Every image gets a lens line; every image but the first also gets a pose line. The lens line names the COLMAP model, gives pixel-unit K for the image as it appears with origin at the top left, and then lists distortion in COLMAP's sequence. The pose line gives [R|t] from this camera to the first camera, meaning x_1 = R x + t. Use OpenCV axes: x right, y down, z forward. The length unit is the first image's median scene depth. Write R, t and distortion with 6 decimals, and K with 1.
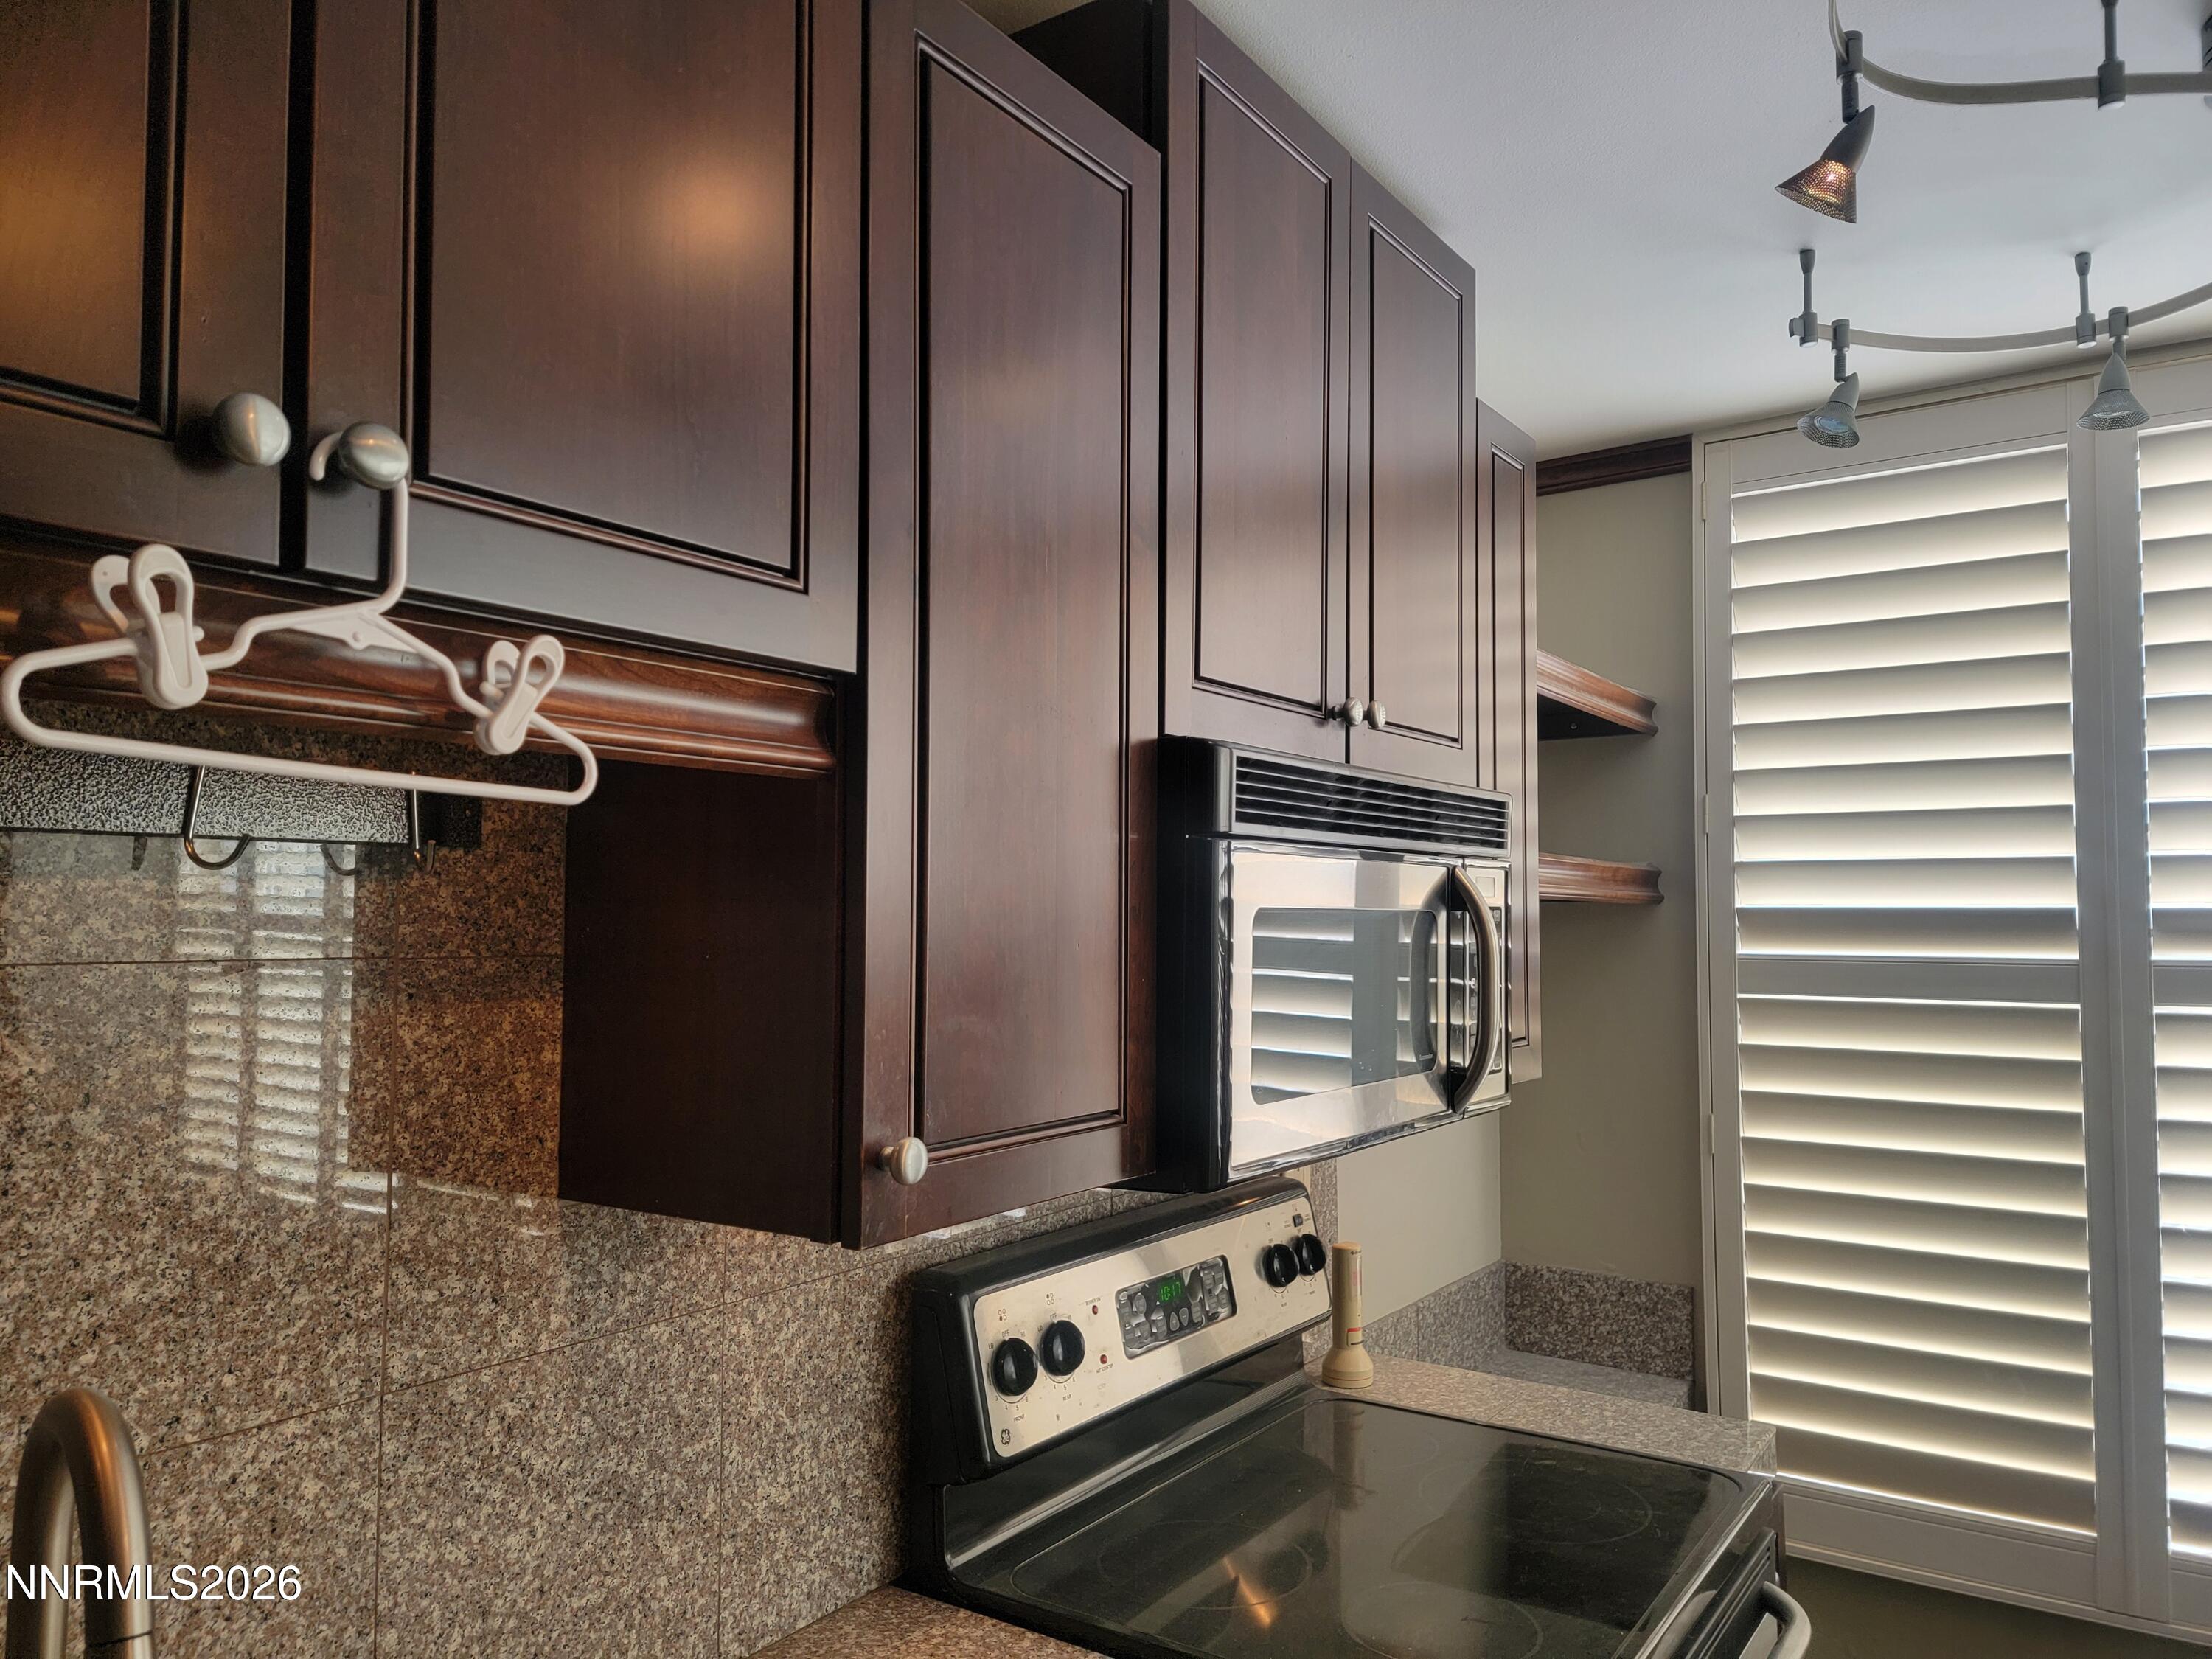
lens RADIAL K [[1539.8, 0, 1106.0], [0, 1539.8, 829.5], [0, 0, 1]] dist [0.024301, -0.002433]
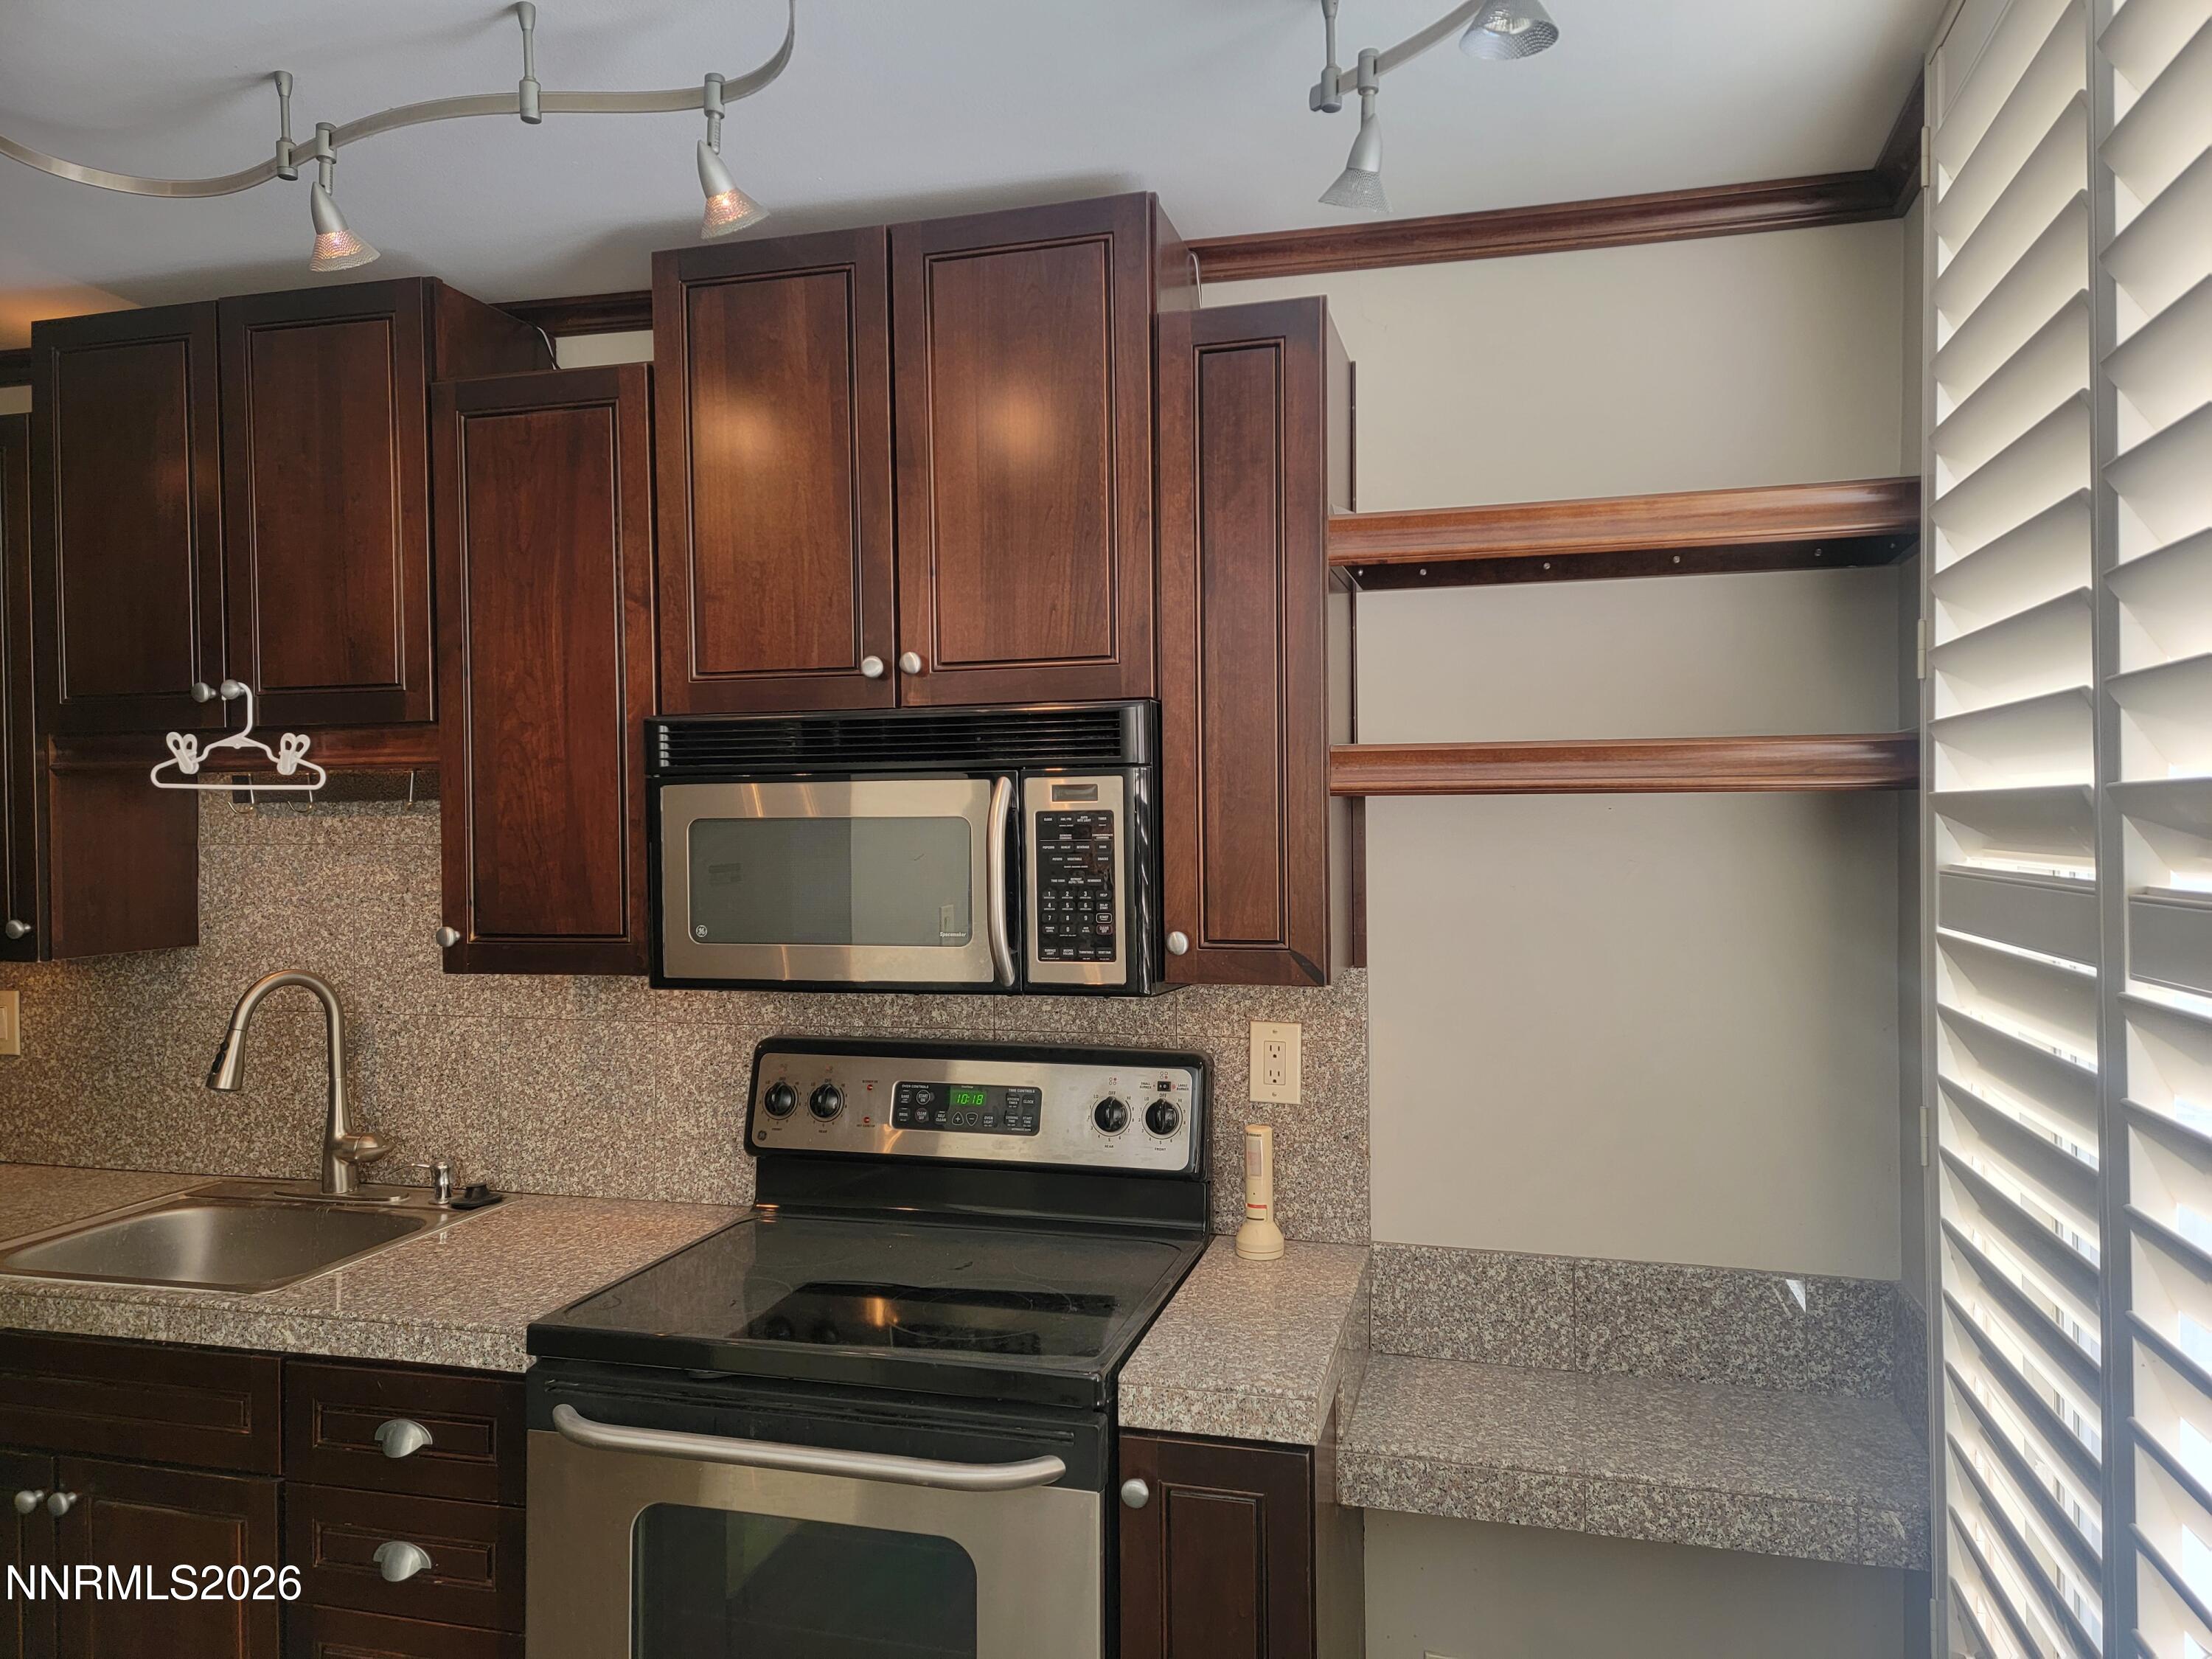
lens RADIAL K [[1524.1, 0, 1100.4], [0, 1524.1, 835.3], [0, 0, 1]] dist [0.086775, -0.071448]
pose [[0.317249, 0.004149, -0.948333, 2.027888], [0.065668, 0.997494, 0.026332, 0.062941], [0.946066, -0.070629, 0.316182, 1.057630]]
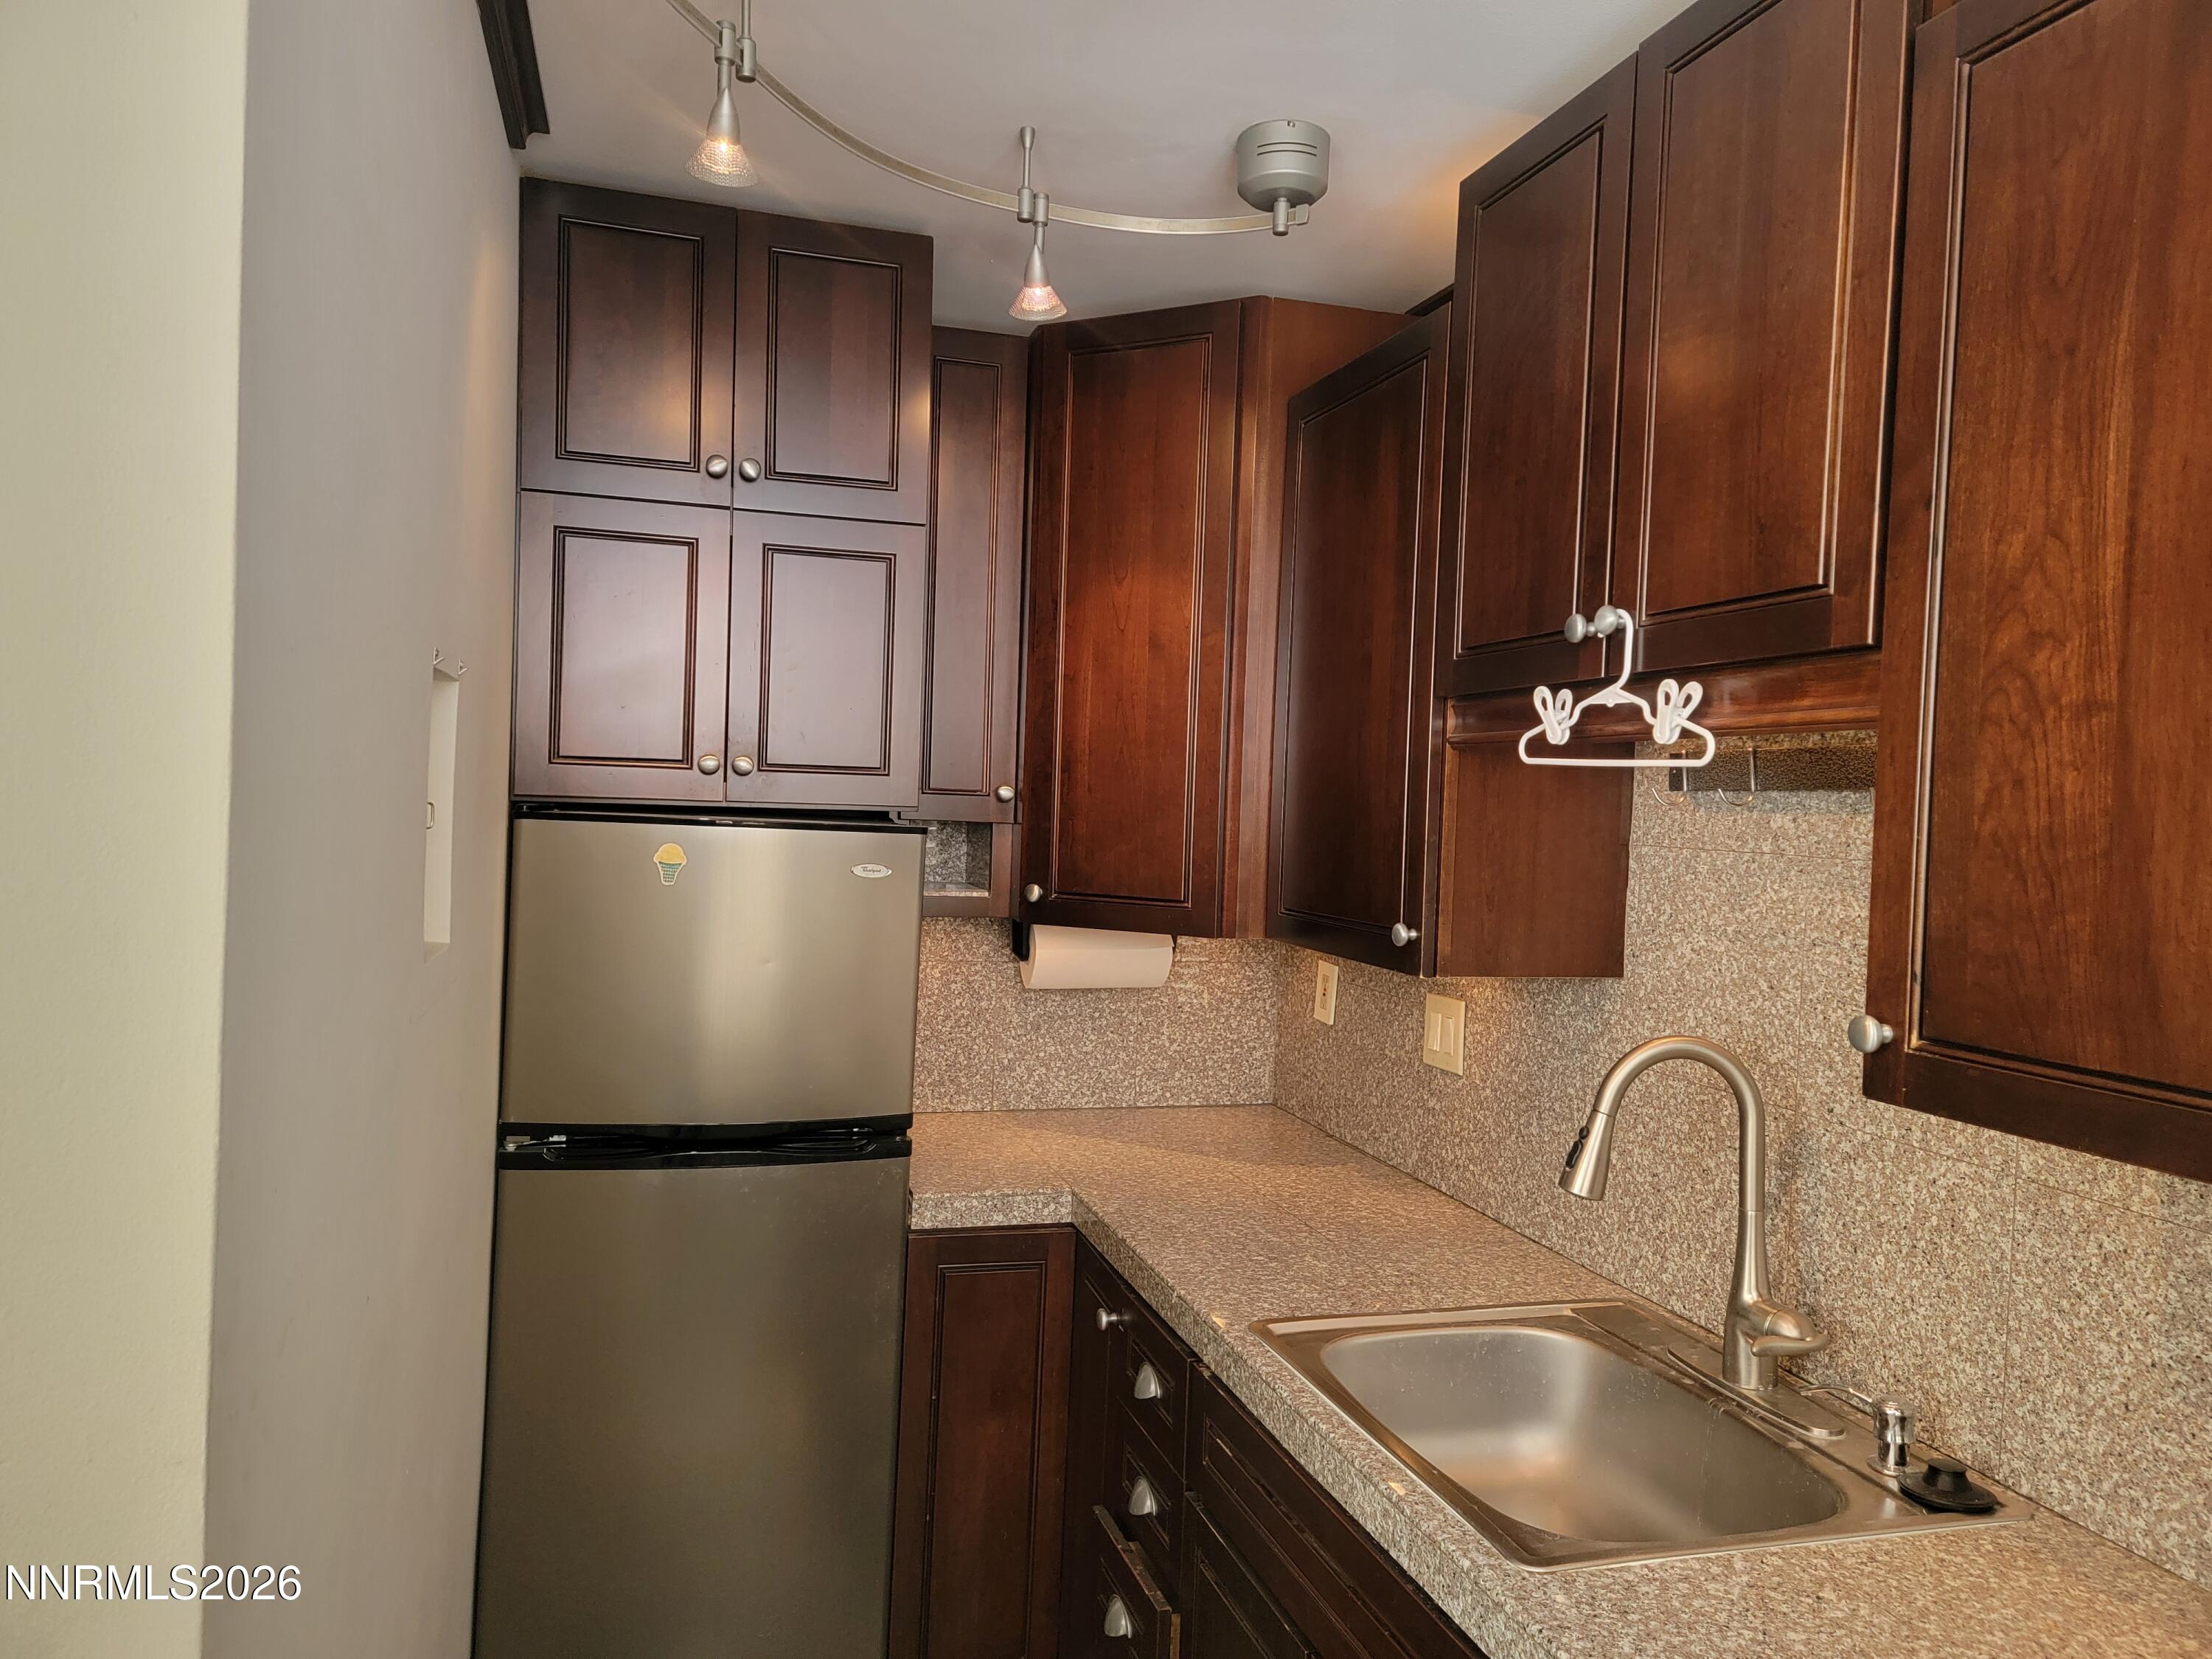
lens RADIAL K [[1524.1, 0, 1100.4], [0, 1524.1, 835.3], [0, 0, 1]] dist [0.086775, -0.071448]
pose [[-0.632970, -0.009356, -0.774120, 1.074771], [0.007332, 0.999810, -0.018079, 0.065717], [0.774142, -0.017119, -0.632781, 1.158255]]
